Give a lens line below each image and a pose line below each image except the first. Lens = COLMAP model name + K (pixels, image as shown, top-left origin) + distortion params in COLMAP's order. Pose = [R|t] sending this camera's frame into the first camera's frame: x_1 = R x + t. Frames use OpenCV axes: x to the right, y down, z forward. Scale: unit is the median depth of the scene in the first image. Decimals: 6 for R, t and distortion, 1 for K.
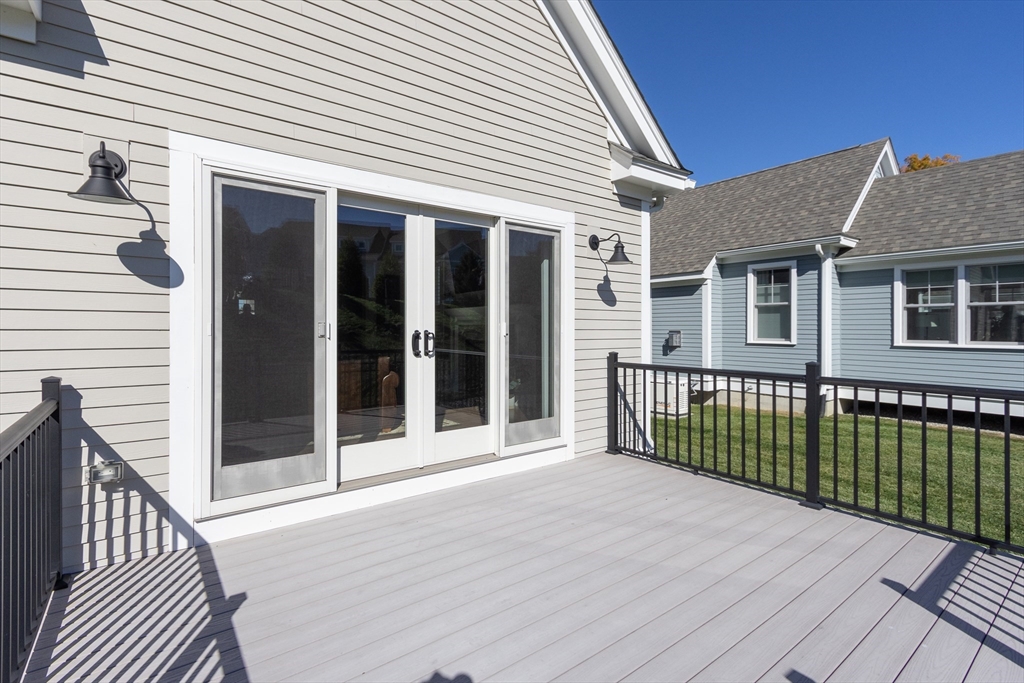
lens RADIAL K [[474.2, 0, 503.1], [0, 474.2, 331.8], [0, 0, 1]] dist [0.007990, -0.001663]
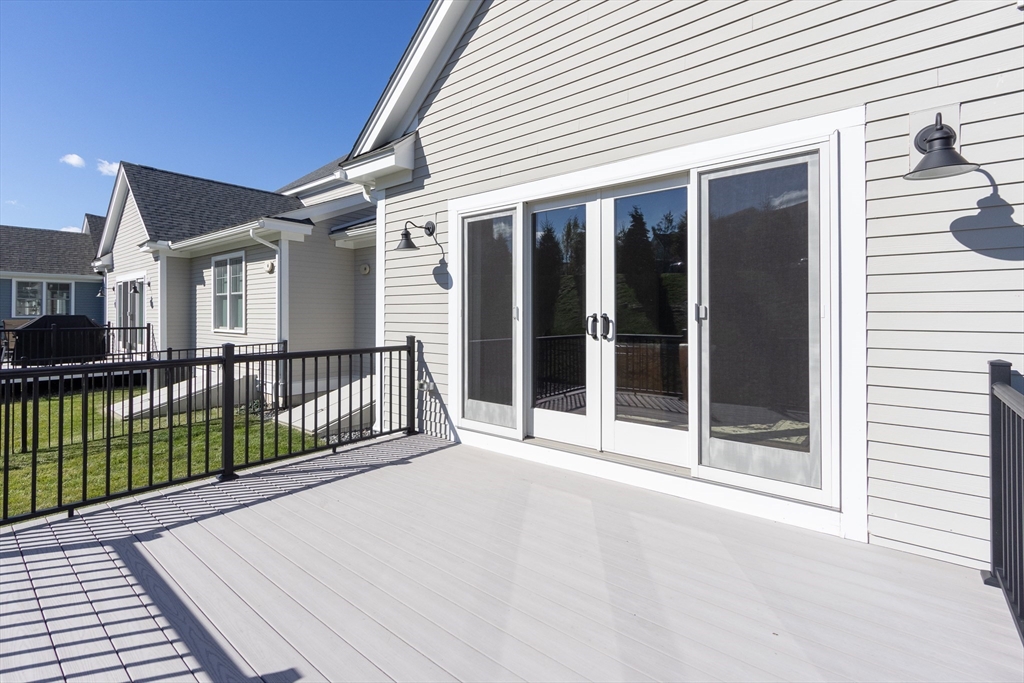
lens RADIAL K [[474.2, 0, 510.9], [0, 474.2, 309.0], [0, 0, 1]] dist [0.007990, -0.001663]
pose [[0.236714, -0.006237, -0.971559, 0.589817], [0.000308, 0.999980, -0.006344, -0.004893], [0.971579, 0.001202, 0.236712, 0.451453]]
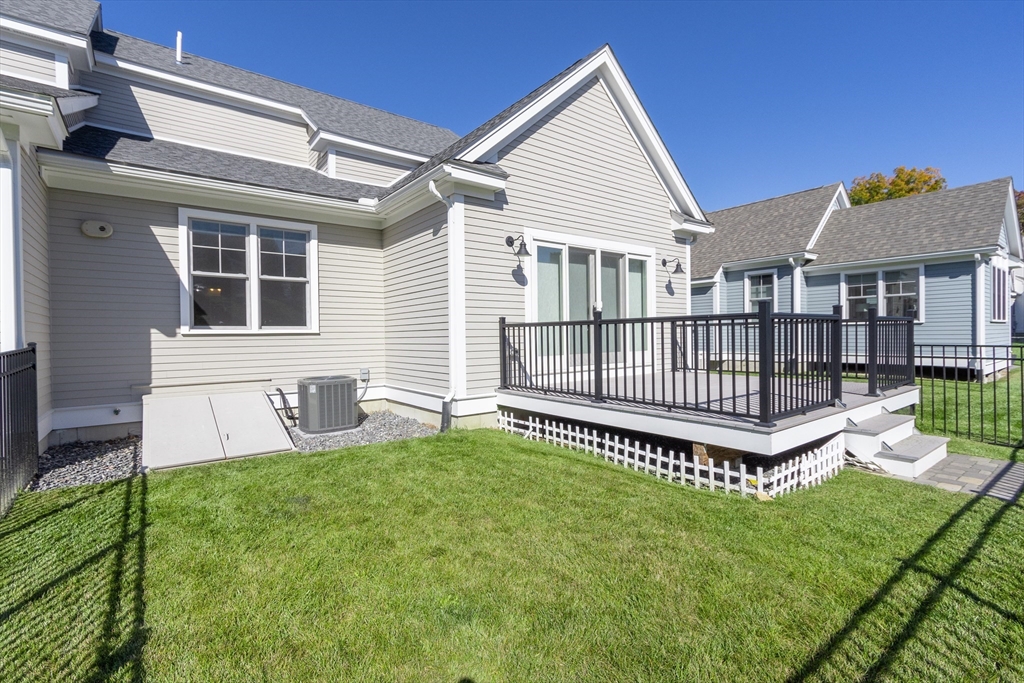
lens RADIAL K [[474.2, 0, 512.7], [0, 474.2, 343.9], [0, 0, 1]] dist [0.007990, -0.001663]
pose [[0.999760, -0.014969, 0.015970, -0.451390], [0.014834, 0.999854, 0.008503, 0.114446], [-0.016095, -0.008264, 0.999836, -0.907999]]
